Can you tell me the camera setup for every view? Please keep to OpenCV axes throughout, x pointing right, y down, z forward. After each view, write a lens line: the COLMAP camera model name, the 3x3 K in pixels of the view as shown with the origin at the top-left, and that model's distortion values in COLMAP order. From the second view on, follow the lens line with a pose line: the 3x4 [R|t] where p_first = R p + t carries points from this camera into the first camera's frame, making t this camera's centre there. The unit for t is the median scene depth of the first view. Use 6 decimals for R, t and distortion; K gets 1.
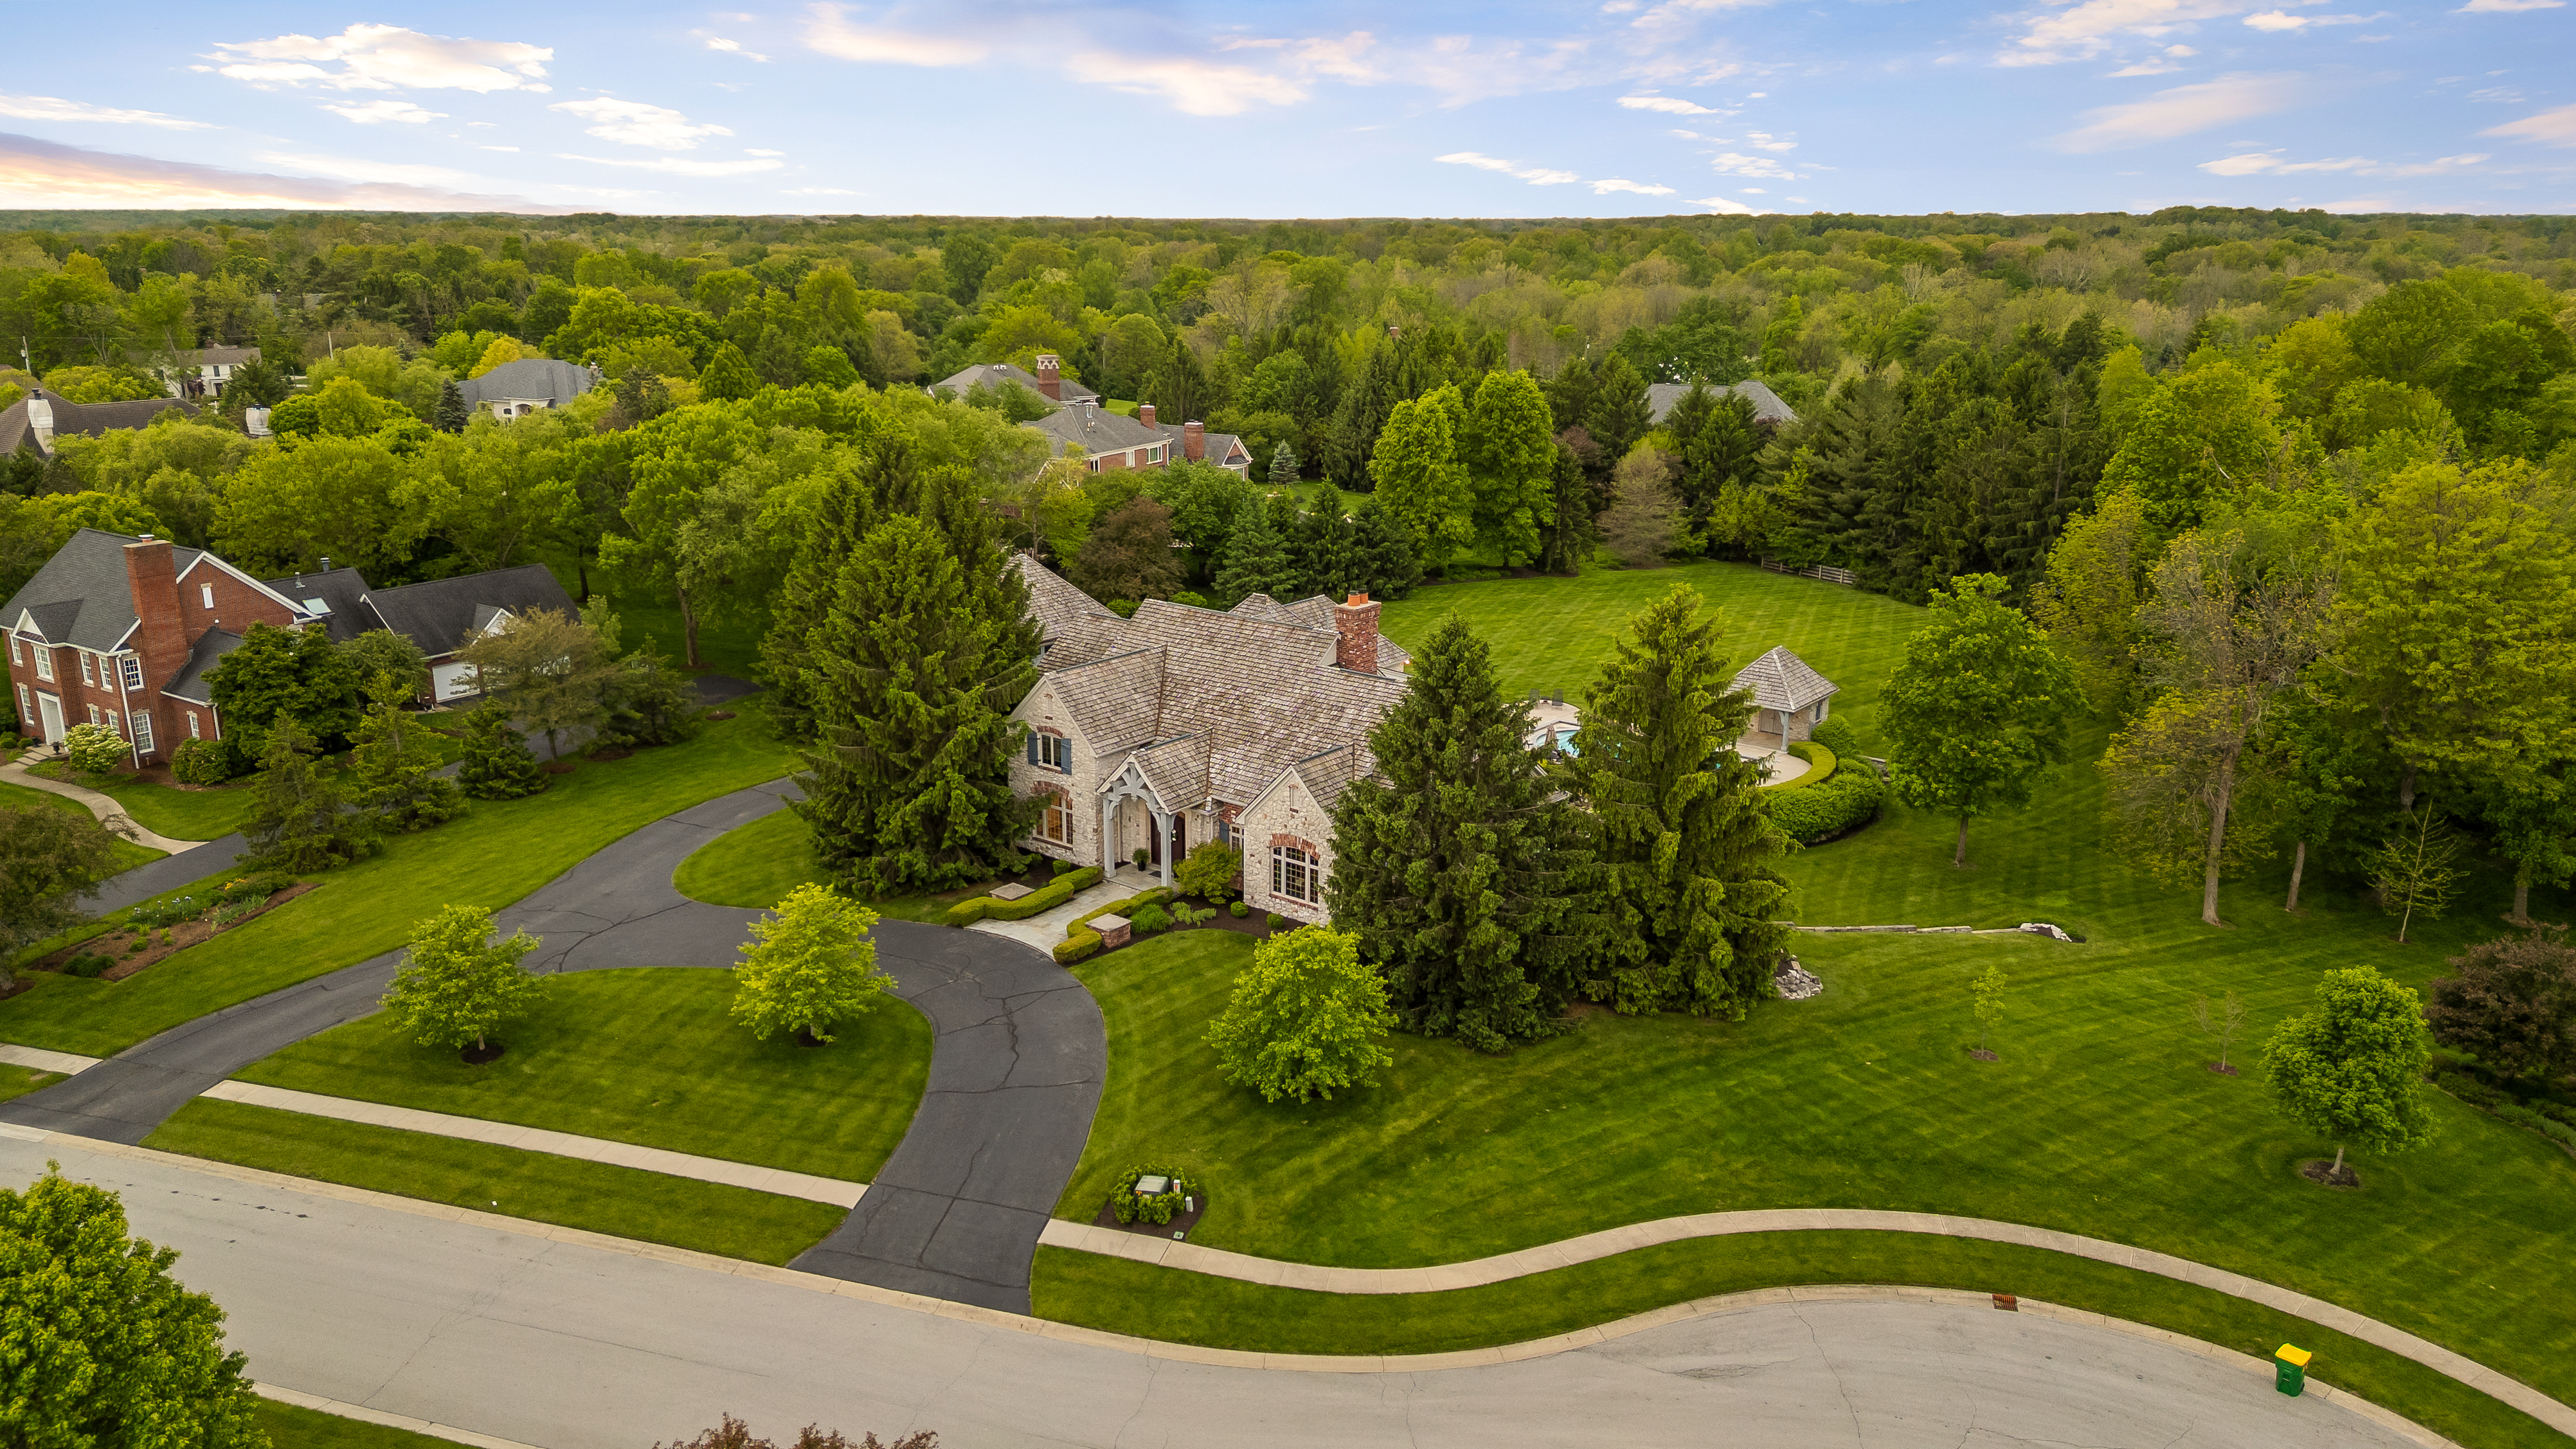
lens RADIAL K [[1833.4, 0, 1288.0], [0, 1833.4, 724.5], [0, 0, 1]] dist [0.118326, -0.127855]
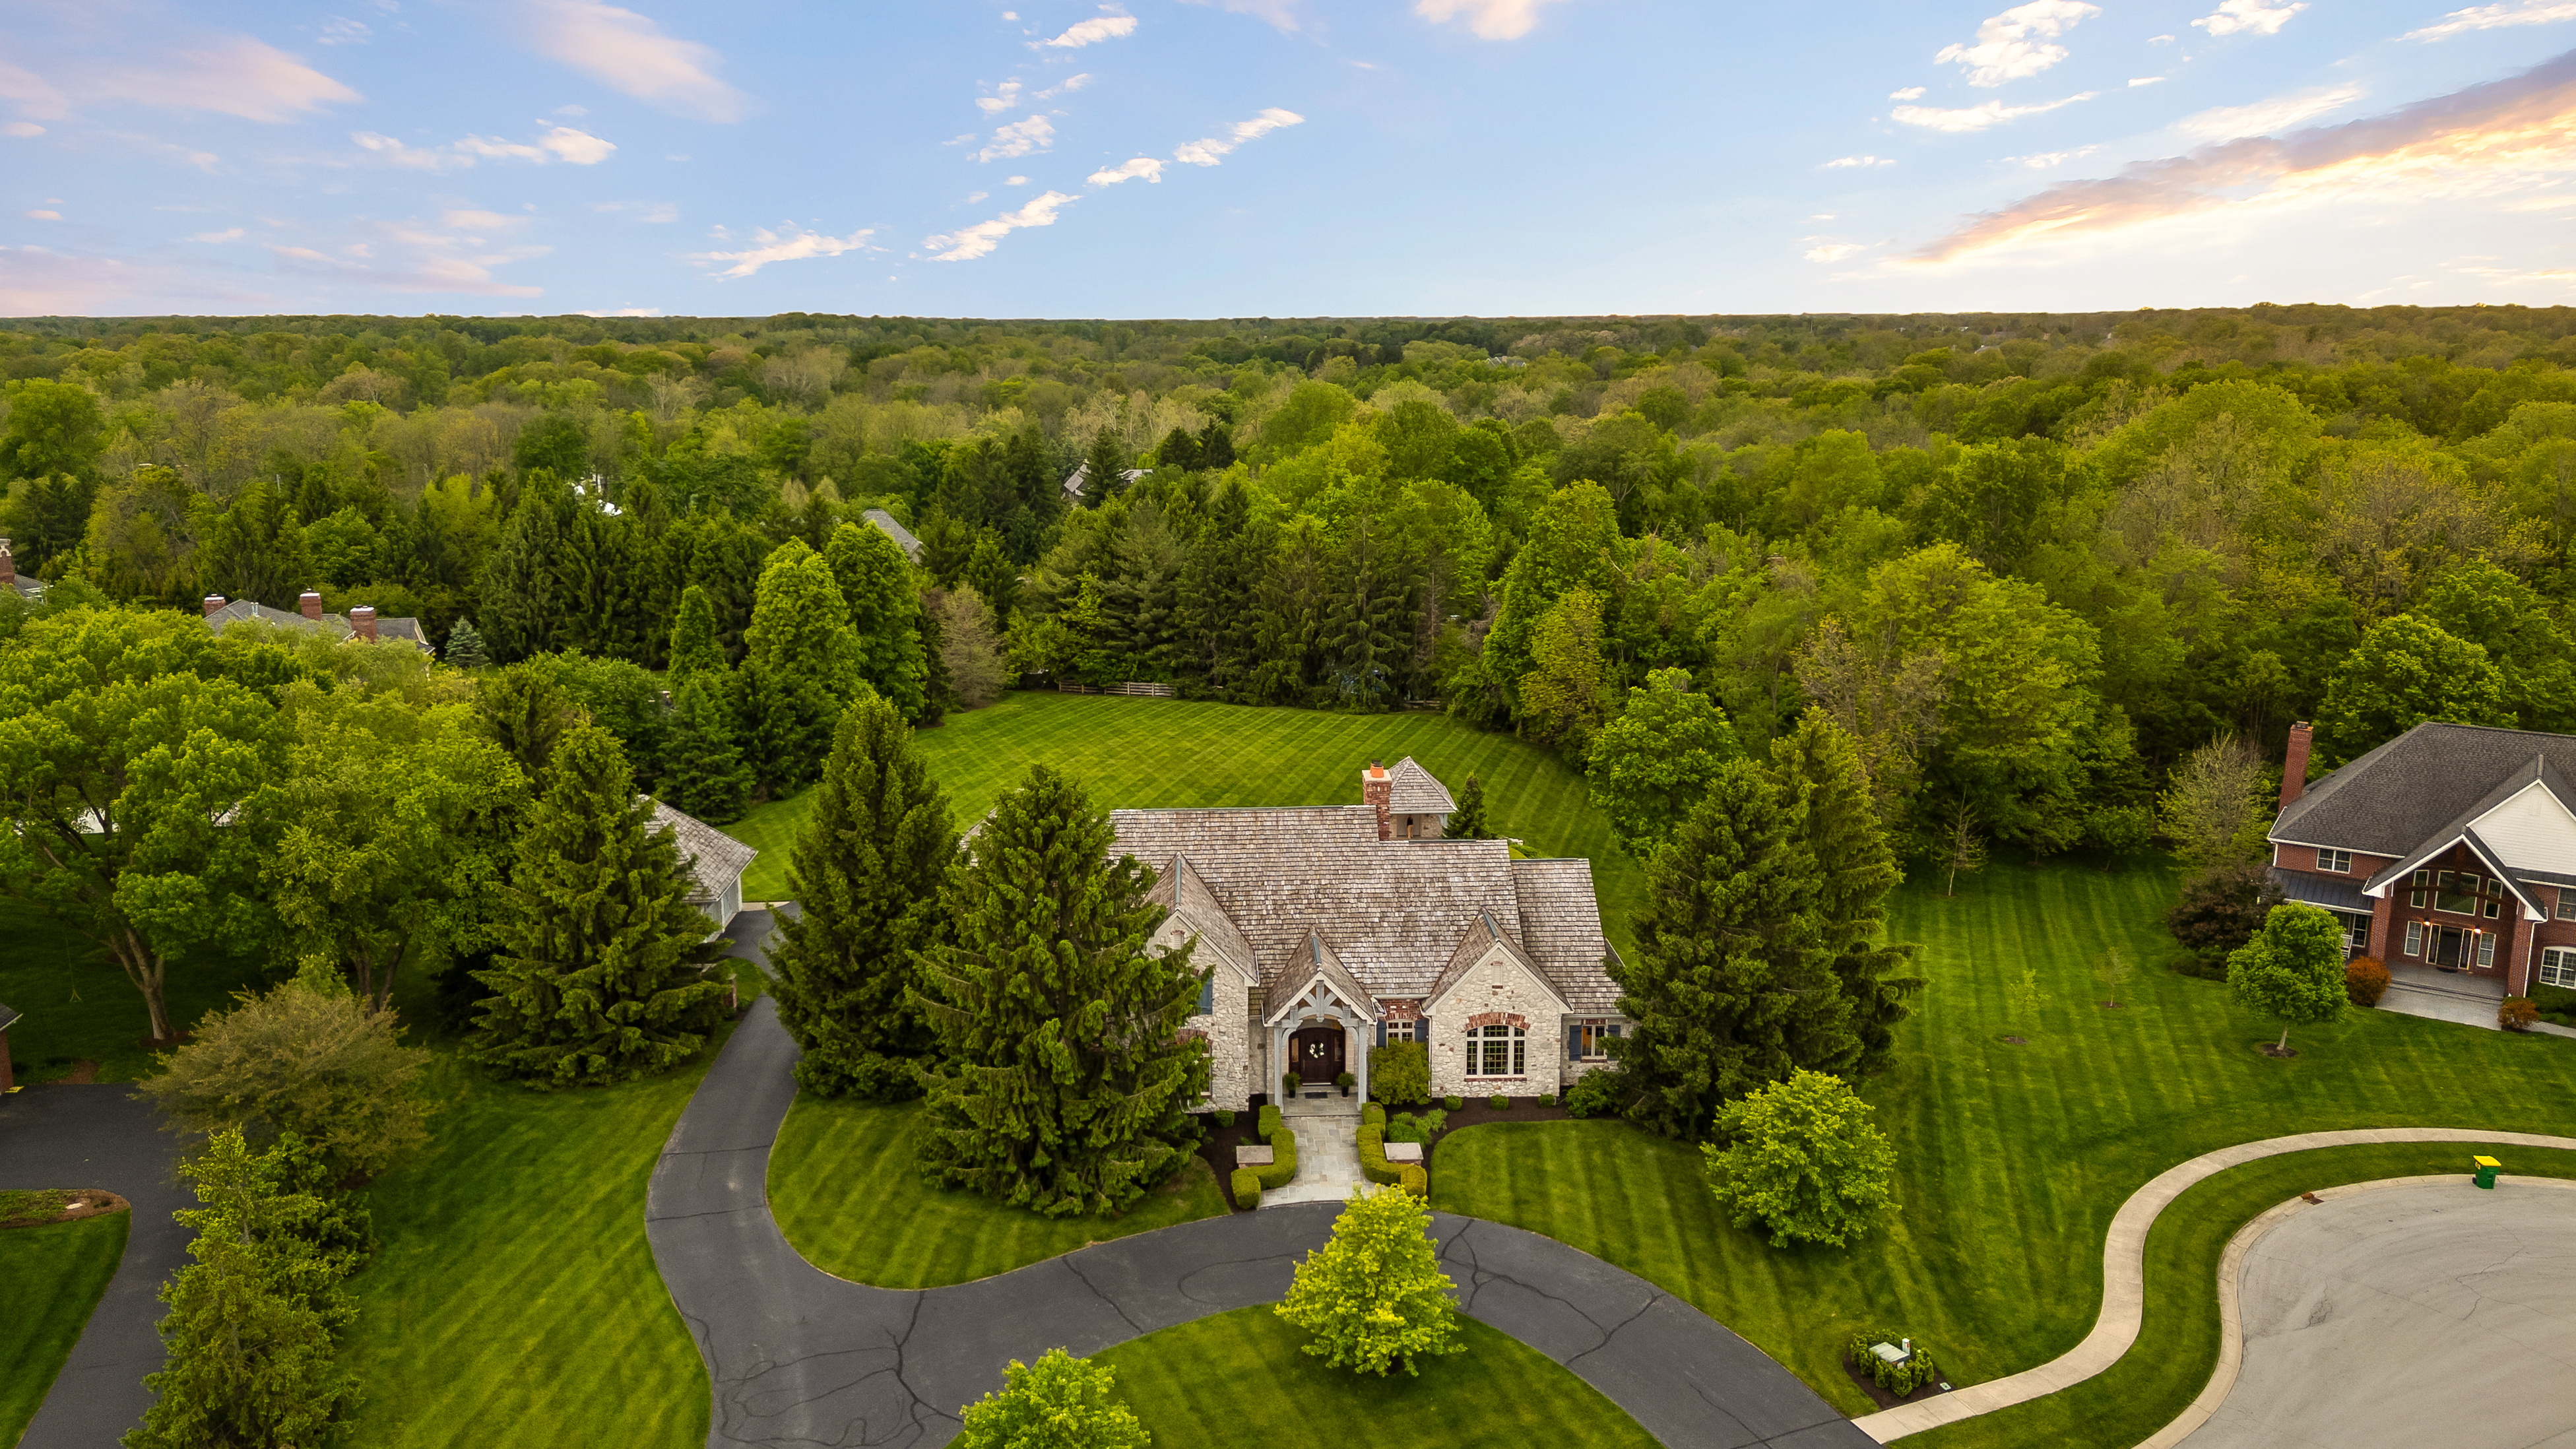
lens RADIAL K [[1866.3, 0, 1271.8], [0, 1866.3, 765.7], [0, 0, 1]] dist [0.179726, -0.384719]
pose [[0.750042, -0.160686, 0.641573, -0.617143], [0.181362, 0.982824, 0.034131, -0.109646], [-0.636038, 0.090757, 0.766302, 0.244701]]
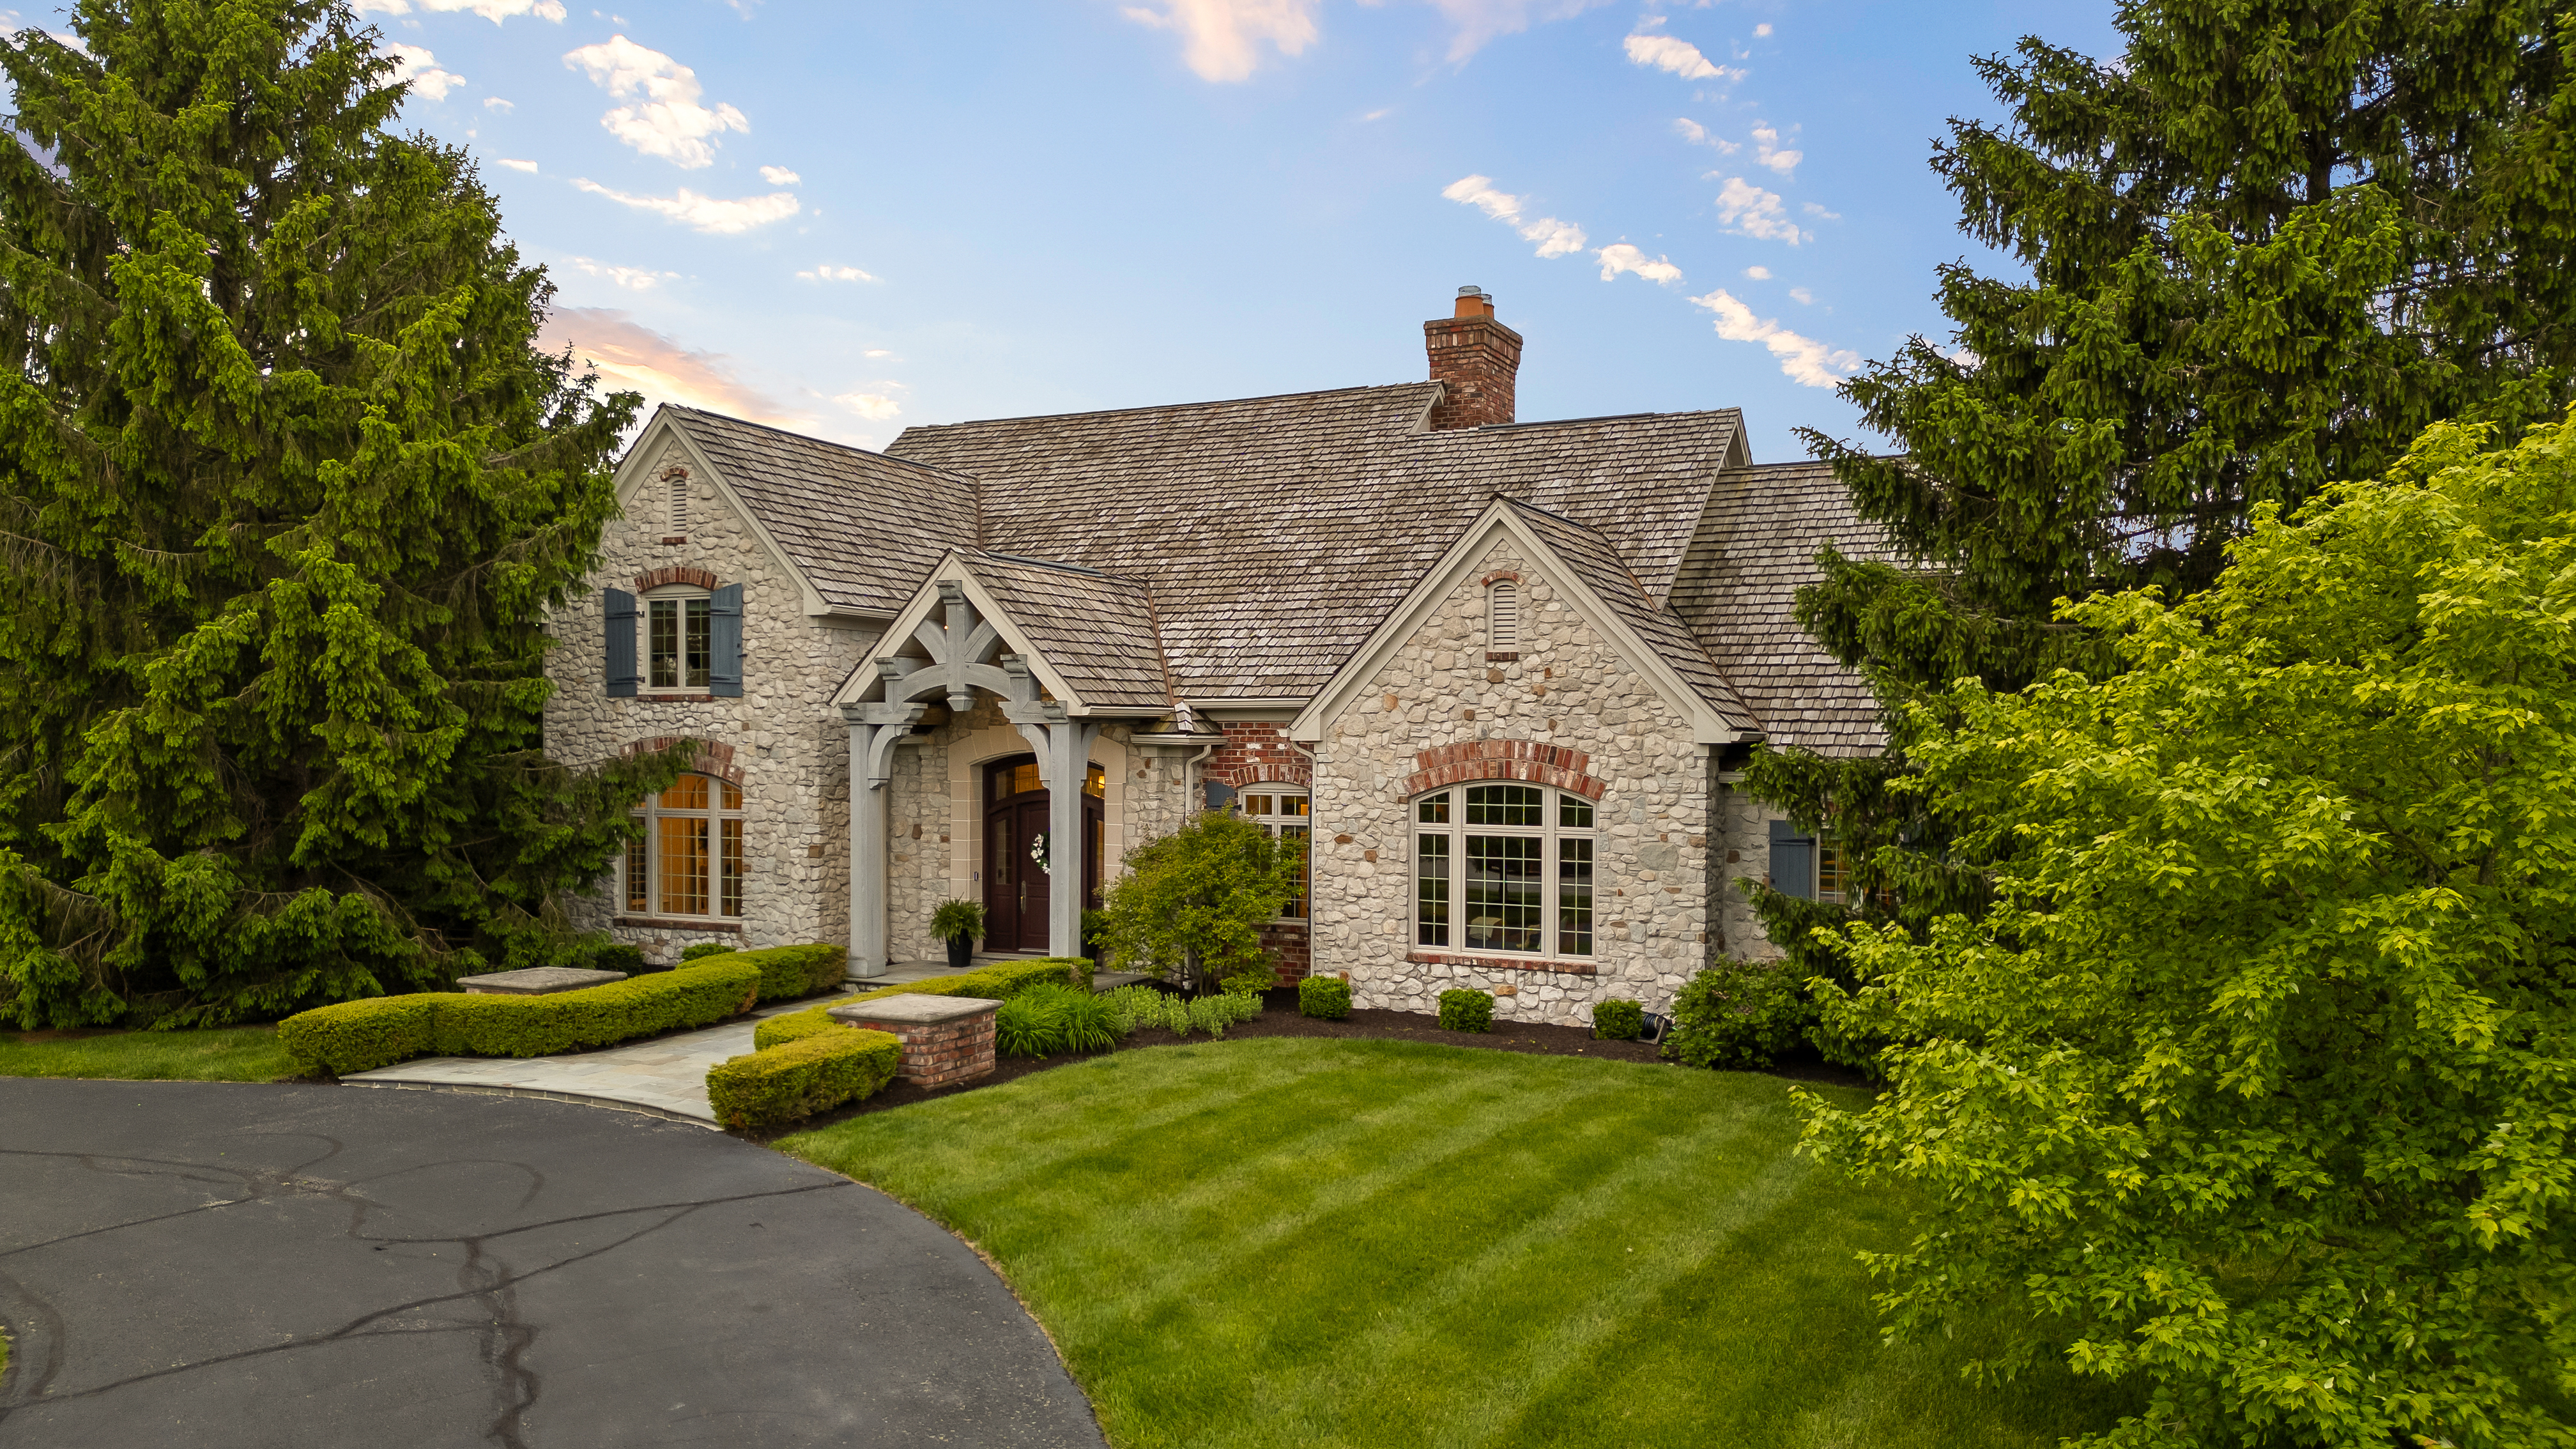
lens RADIAL K [[1866.3, 0, 1271.8], [0, 1866.3, 765.7], [0, 0, 1]] dist [0.179726, -0.384719]
pose [[0.977641, -0.002106, 0.210273, -0.088498], [0.055678, 0.966854, -0.249185, 0.122595], [-0.202778, 0.255321, 0.945353, 0.603718]]
